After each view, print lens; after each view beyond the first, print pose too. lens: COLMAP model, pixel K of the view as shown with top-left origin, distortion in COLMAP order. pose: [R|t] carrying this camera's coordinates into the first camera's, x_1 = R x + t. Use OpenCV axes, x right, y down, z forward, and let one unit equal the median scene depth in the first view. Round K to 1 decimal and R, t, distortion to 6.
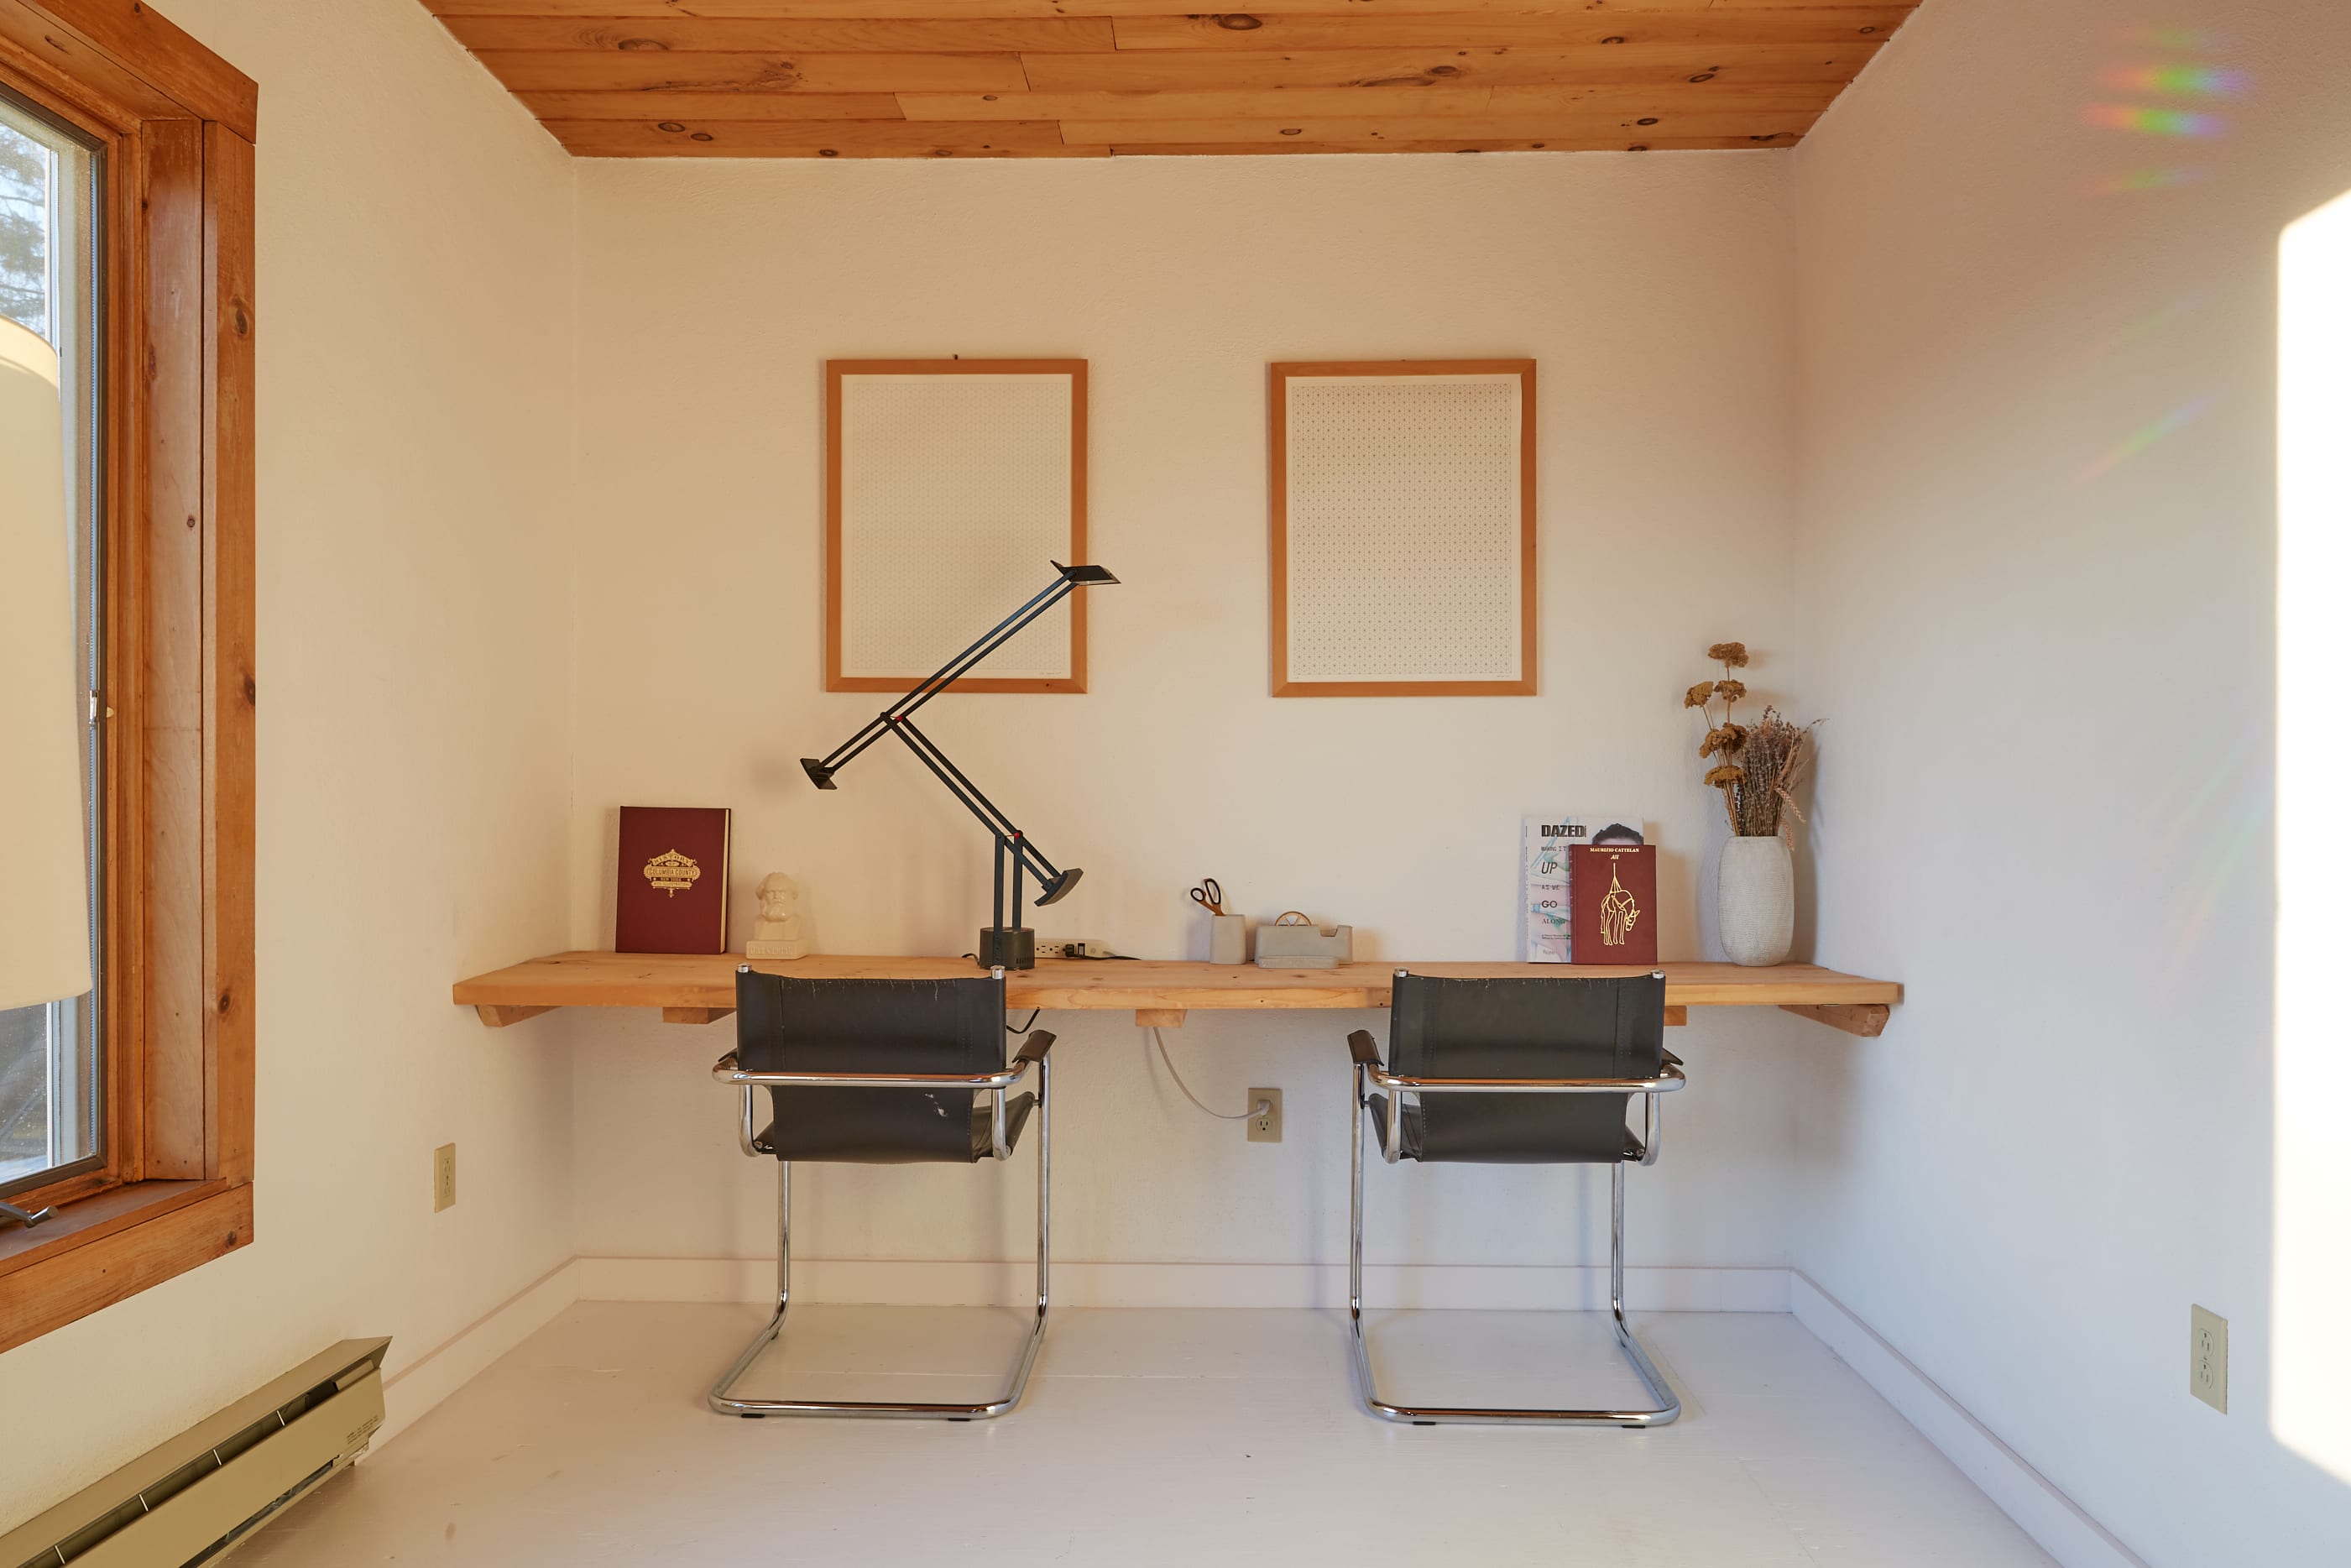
lens RADIAL K [[1663.1, 0, 1201.0], [0, 1663.1, 817.5], [0, 0, 1]] dist [-0.002151, 0.001632]
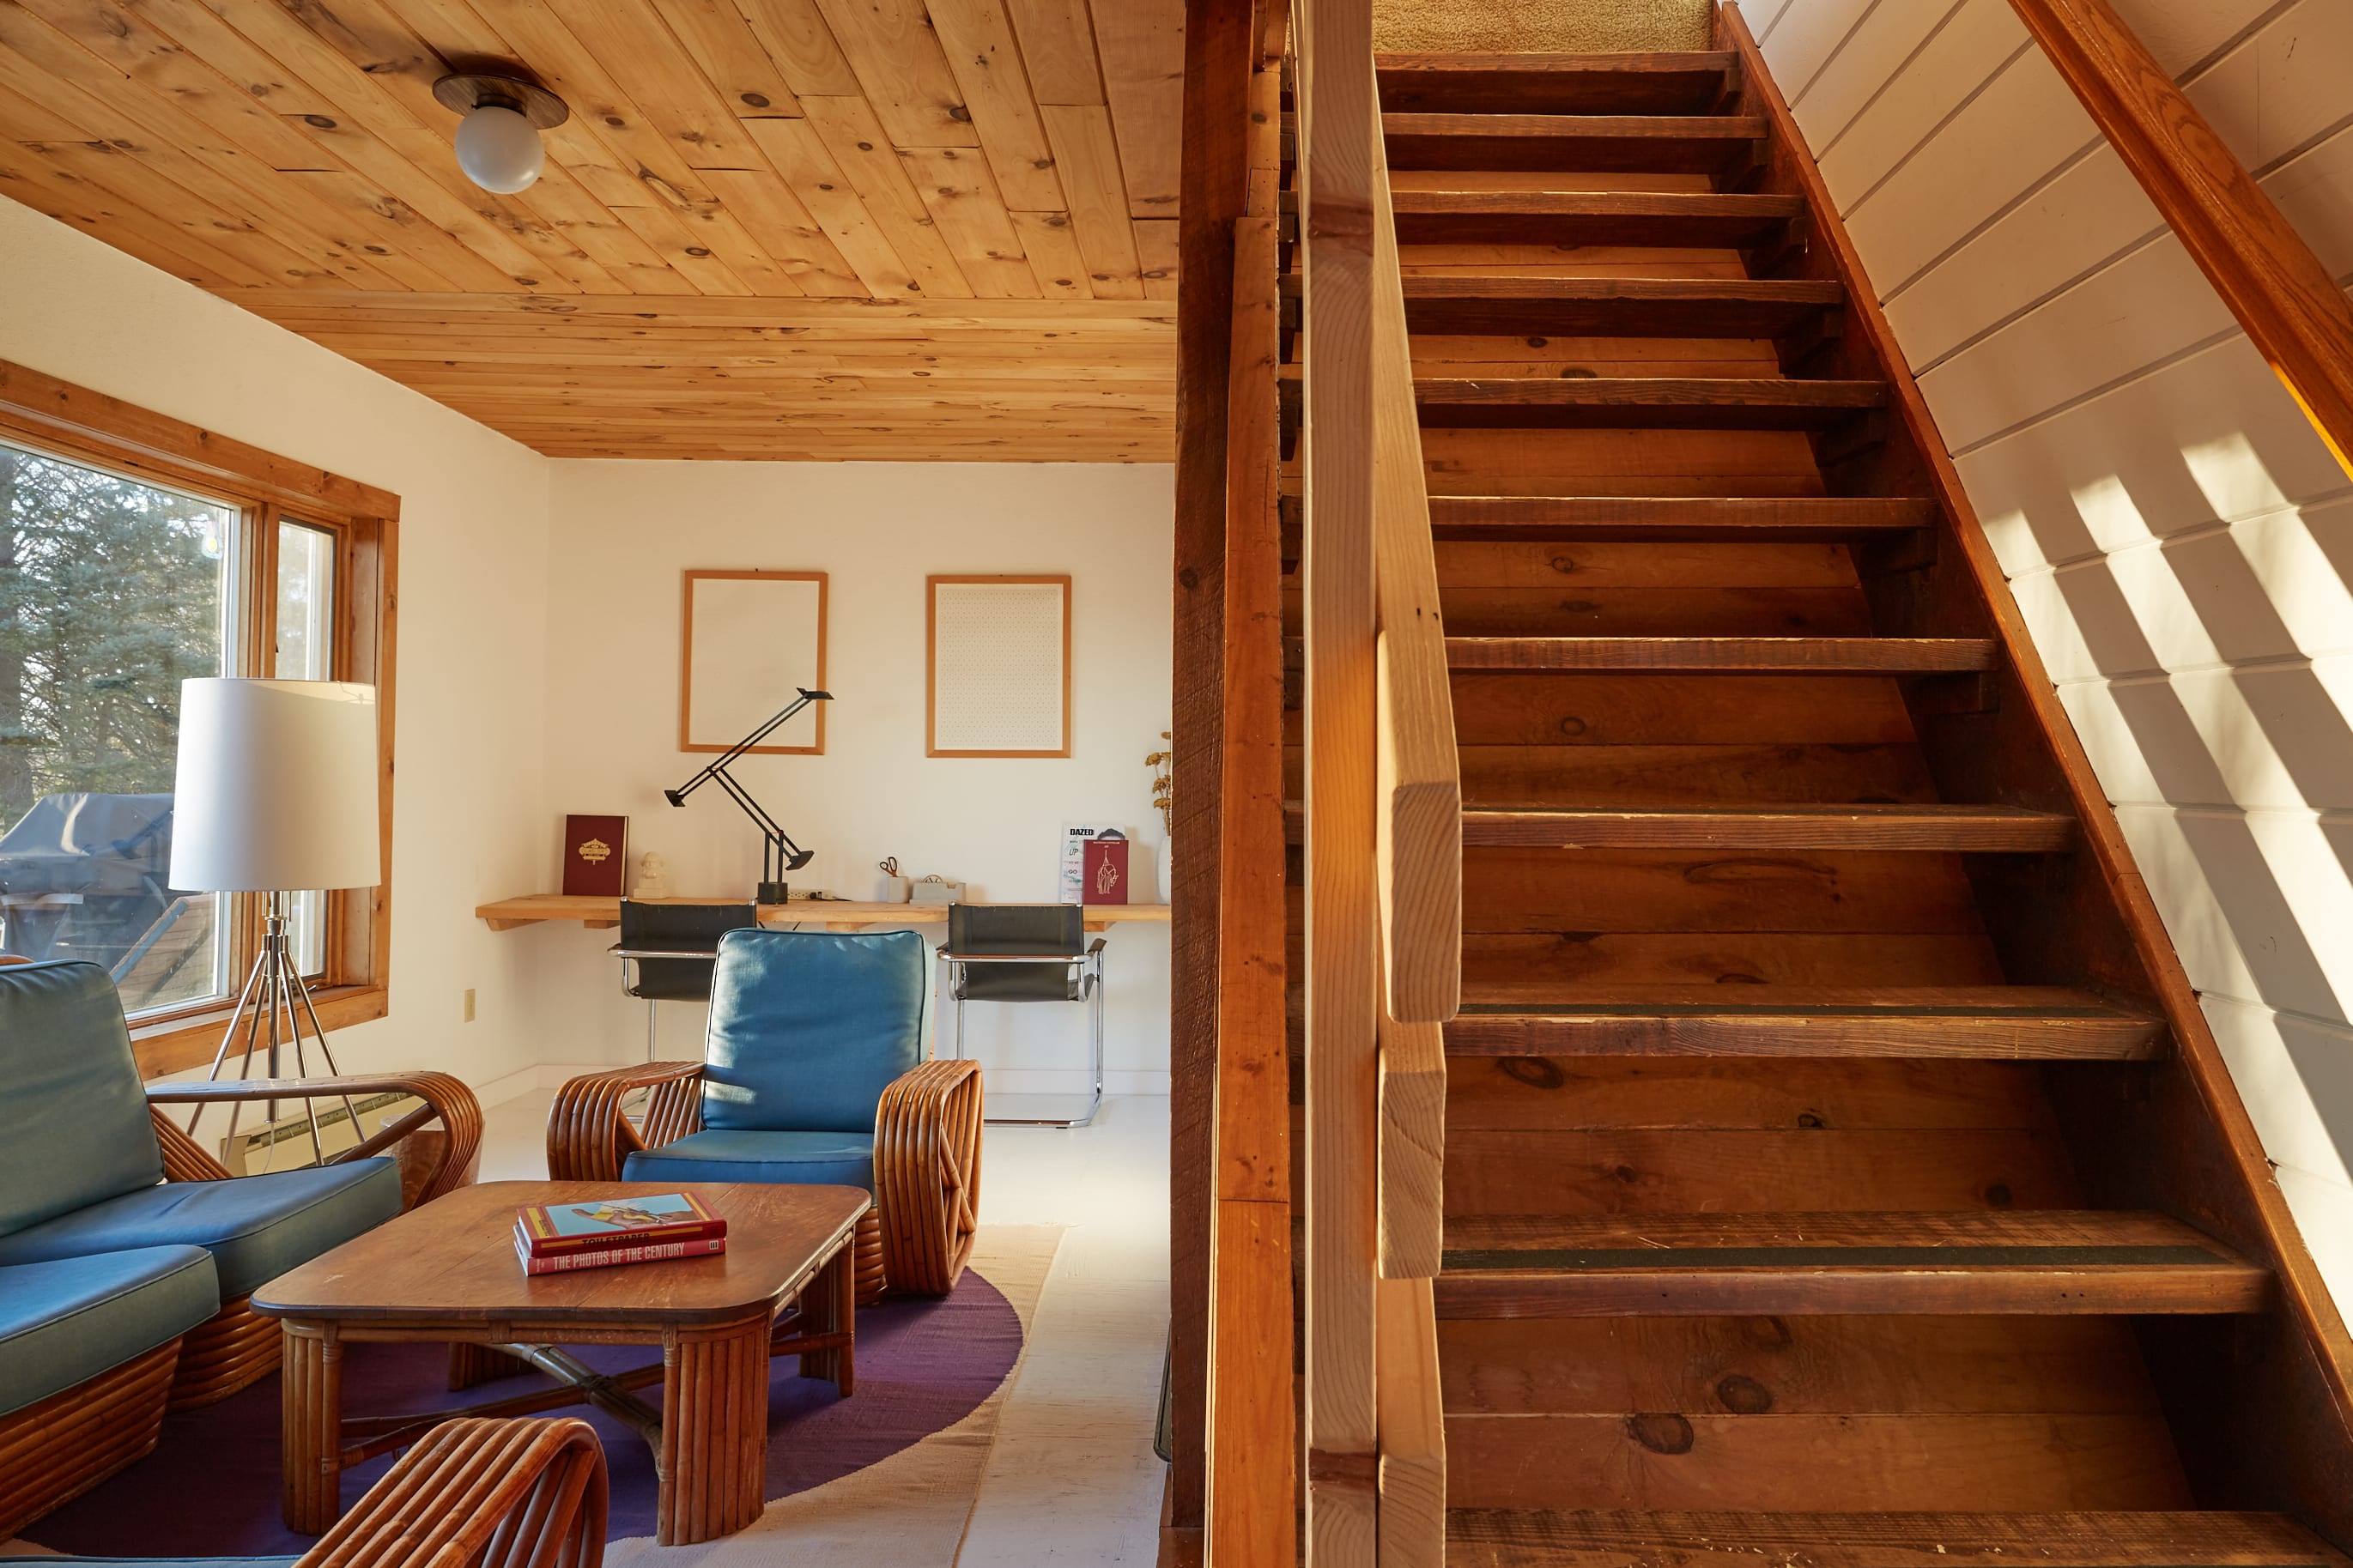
lens RADIAL K [[1702.3, 0, 1240.3], [0, 1702.3, 766.3], [0, 0, 1]] dist [-0.000440, 0.005242]
pose [[0.999741, 0.008295, 0.021203, 0.354756], [-0.007808, 0.999706, -0.022976, -0.023010], [-0.021387, 0.022805, 0.999511, -0.896954]]
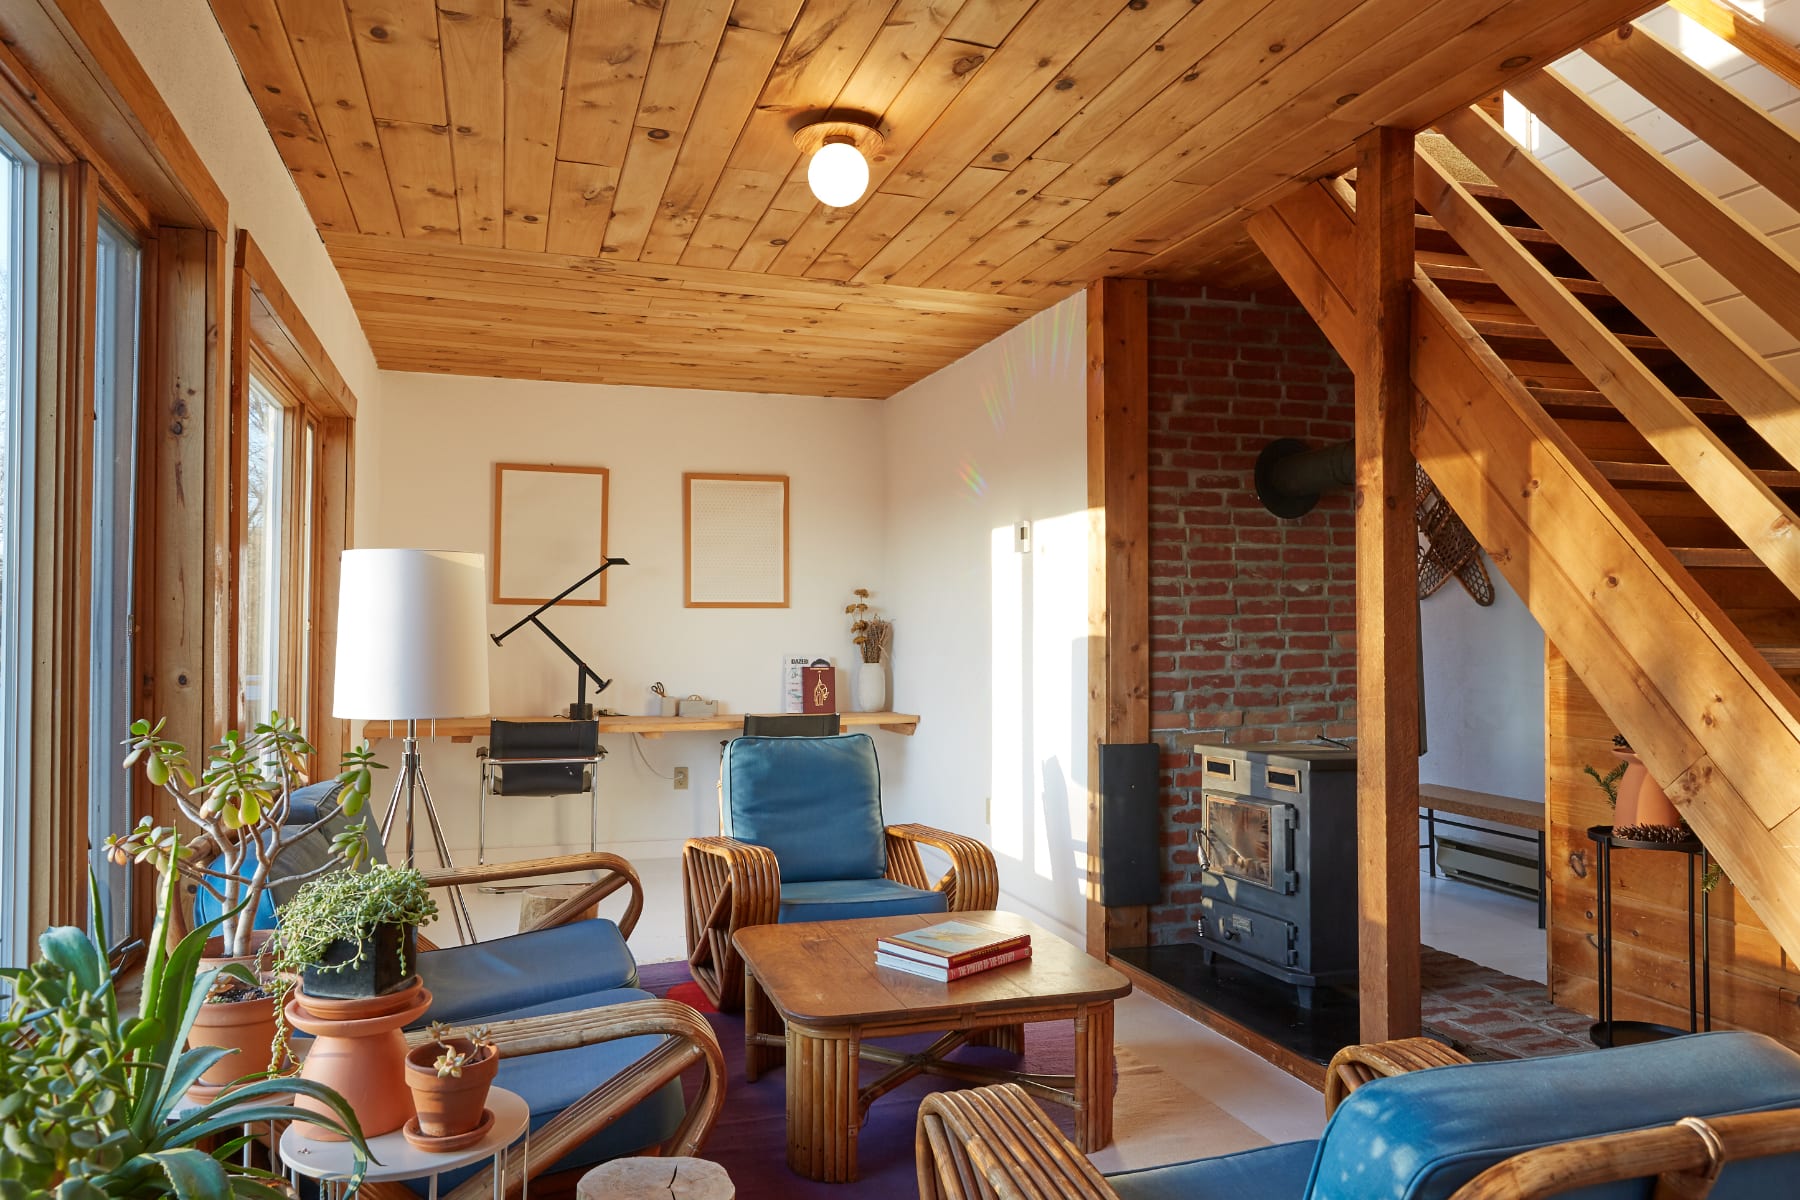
lens RADIAL K [[1240.8, 0, 900.0], [0, 1240.8, 600.0], [0, 0, 1]] dist [0.001141, 0.000334]
pose [[0.944544, 0.008347, 0.328278, -0.265081], [0.001843, 0.999526, -0.030718, -0.027735], [-0.328379, 0.029619, 0.944081, -0.859033]]
